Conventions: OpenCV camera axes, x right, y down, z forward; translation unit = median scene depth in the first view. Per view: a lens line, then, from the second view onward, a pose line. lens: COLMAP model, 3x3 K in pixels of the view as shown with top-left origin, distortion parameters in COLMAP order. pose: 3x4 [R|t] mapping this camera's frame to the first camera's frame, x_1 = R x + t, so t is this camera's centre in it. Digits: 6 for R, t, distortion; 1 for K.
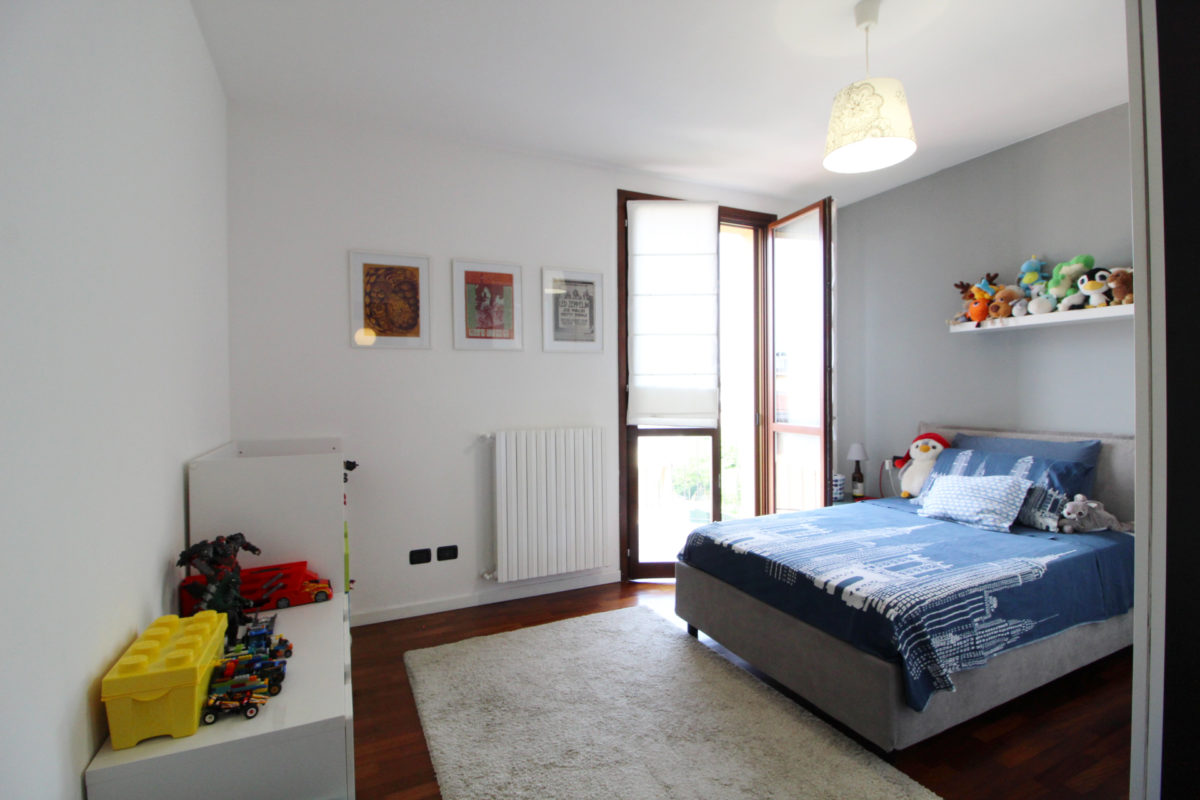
lens RADIAL K [[557.6, 0, 600.0], [0, 557.6, 400.0], [0, 0, 1]] dist [0.000075, -0.013913]
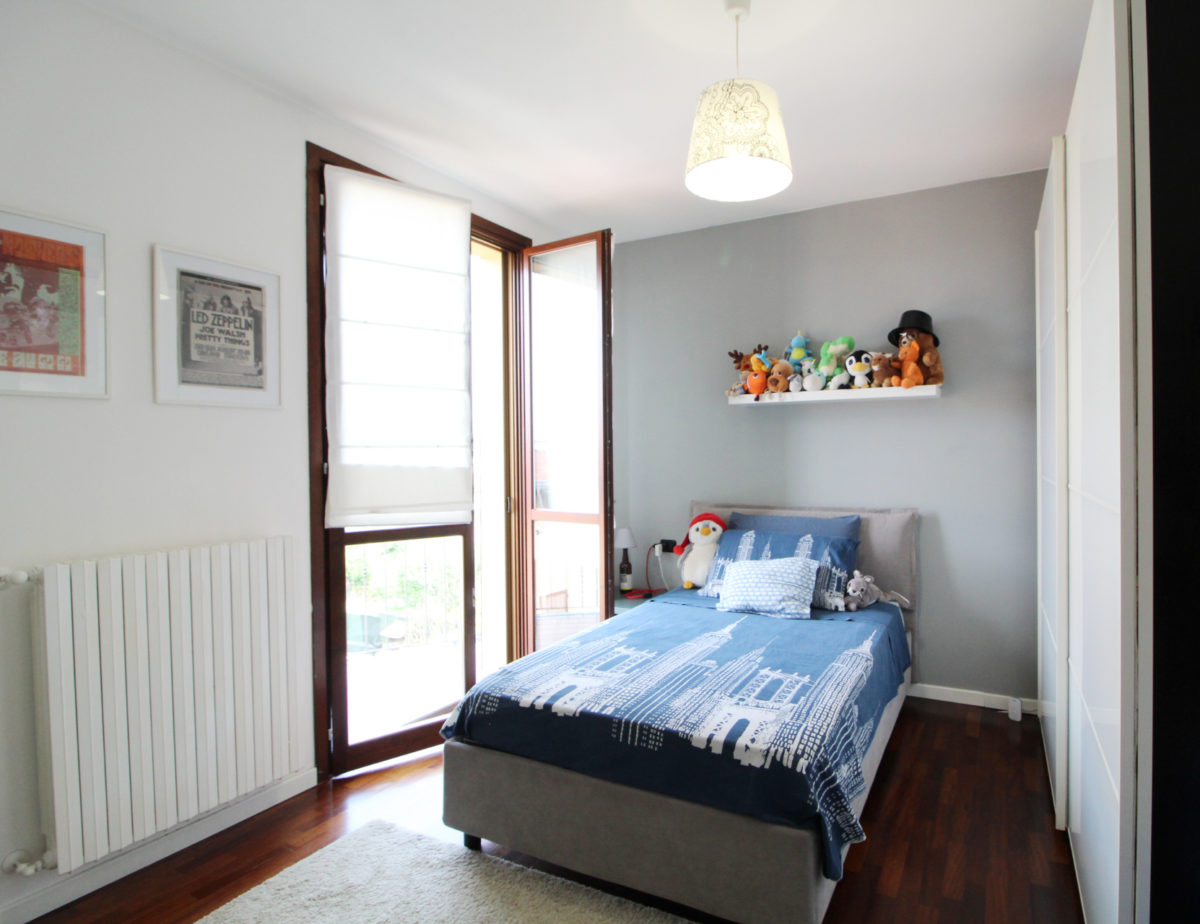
lens RADIAL K [[642.0, 0, 689.5], [0, 642.0, 461.4], [0, 0, 1]] dist [0.005058, -0.015437]
pose [[0.776727, -0.007337, 0.629794, -0.107908], [0.011289, 0.999934, -0.002274, -0.028849], [-0.629736, 0.008876, 0.776759, 0.249018]]
